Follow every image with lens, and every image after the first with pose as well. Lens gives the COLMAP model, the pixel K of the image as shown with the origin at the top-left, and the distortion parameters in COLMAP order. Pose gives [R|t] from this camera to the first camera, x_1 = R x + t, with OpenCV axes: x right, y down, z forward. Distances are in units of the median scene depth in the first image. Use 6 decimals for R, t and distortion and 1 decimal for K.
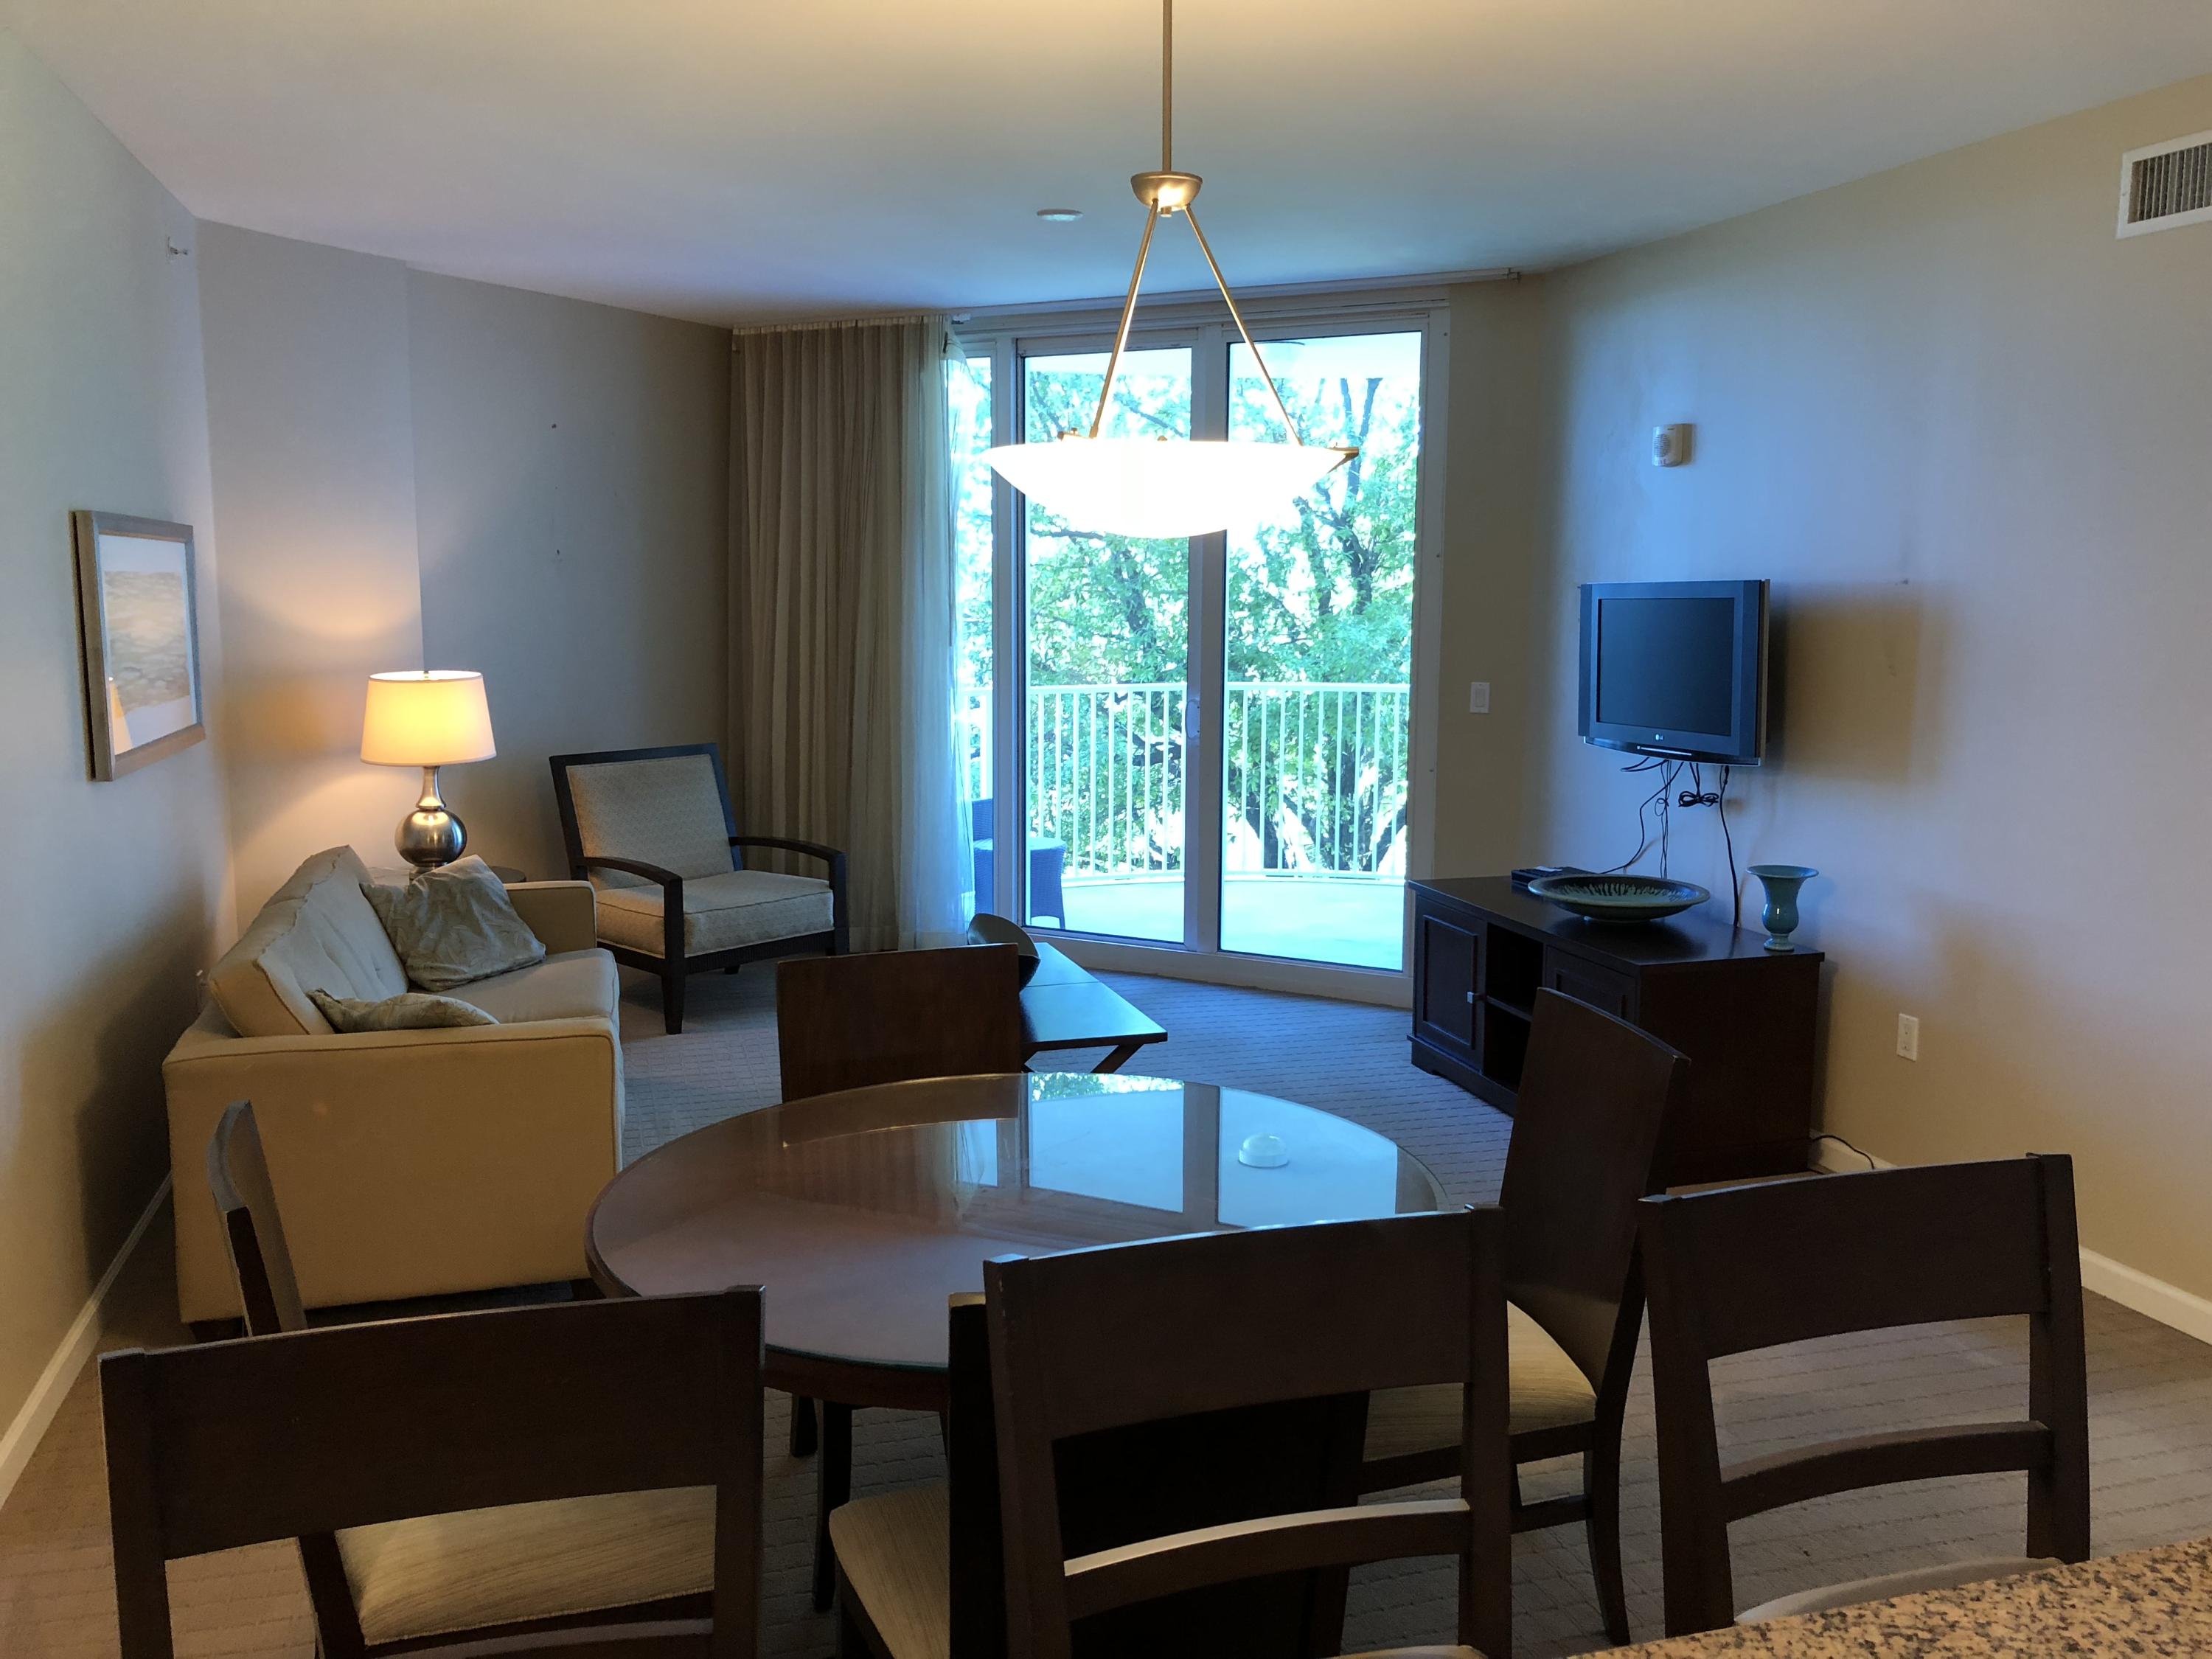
lens RADIAL K [[1795.8, 0, 1106.0], [0, 1795.8, 829.5], [0, 0, 1]] dist [0.002057, 0.002134]
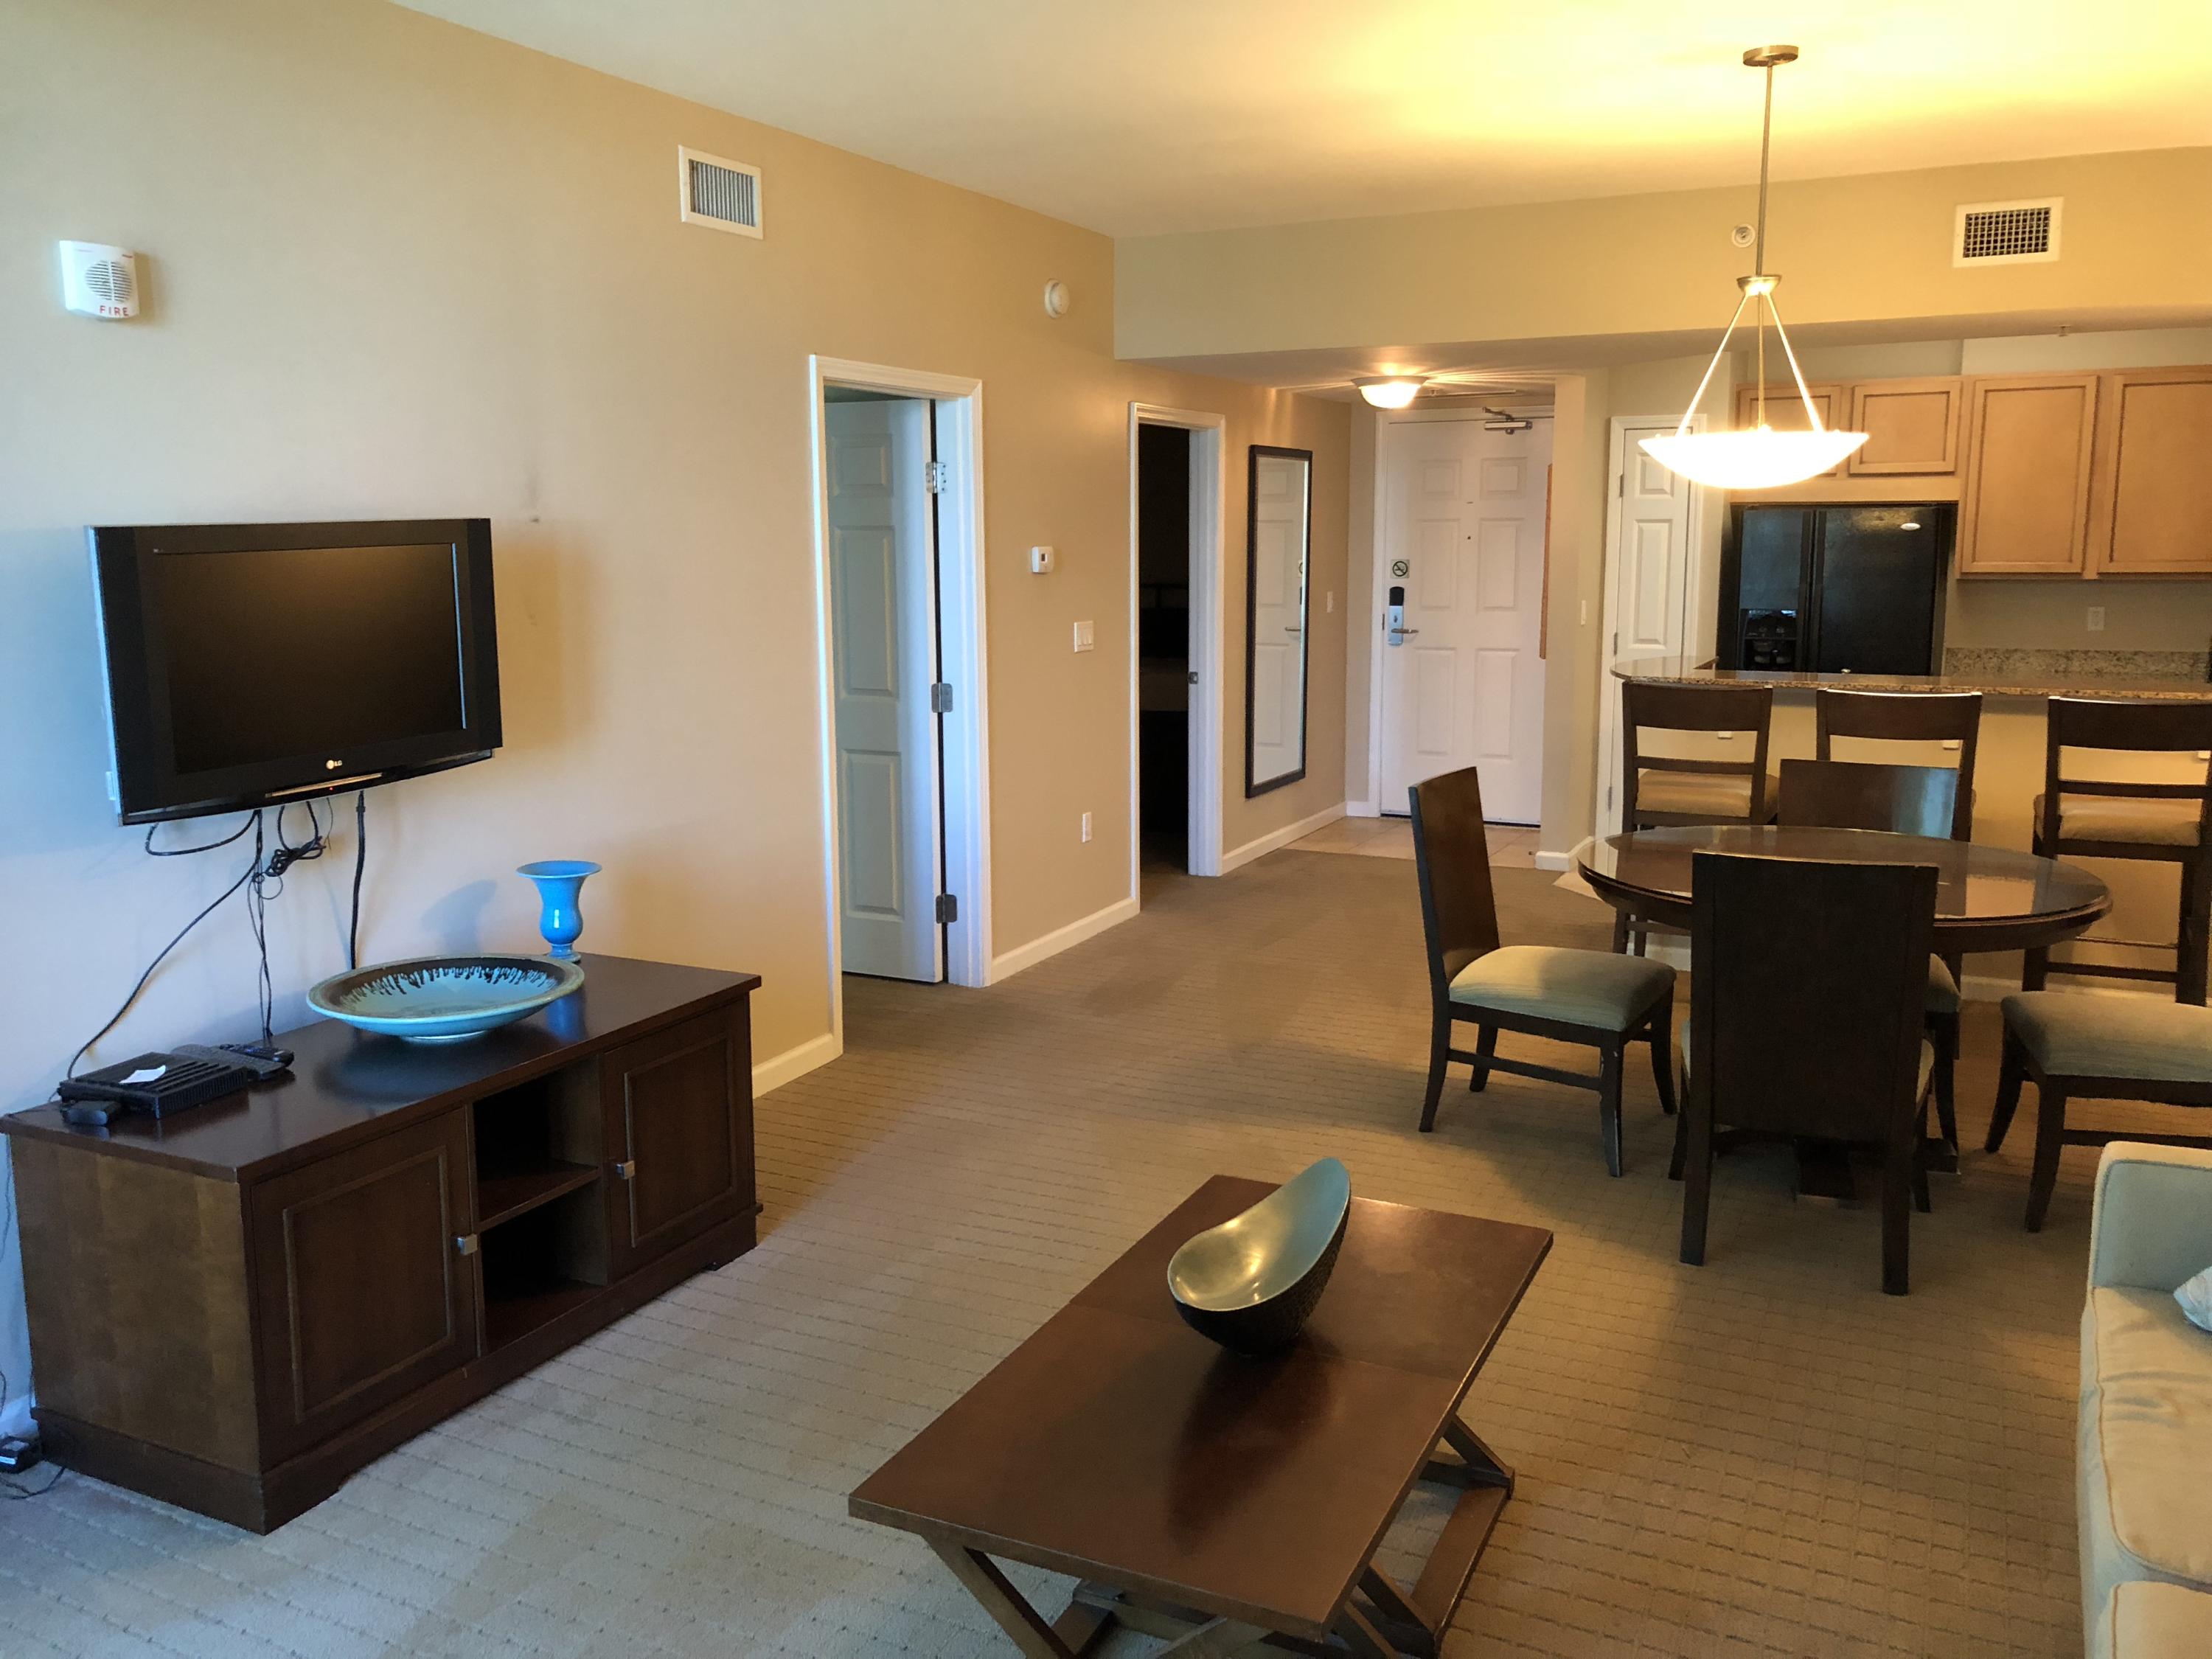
lens RADIAL K [[1795.8, 0, 1106.0], [0, 1795.8, 829.5], [0, 0, 1]] dist [0.002057, 0.002134]
pose [[-0.738166, -0.111107, 0.665406, -0.709891], [0.098804, 0.957903, 0.269555, -0.378678], [-0.667344, 0.264722, -0.696114, 2.744539]]
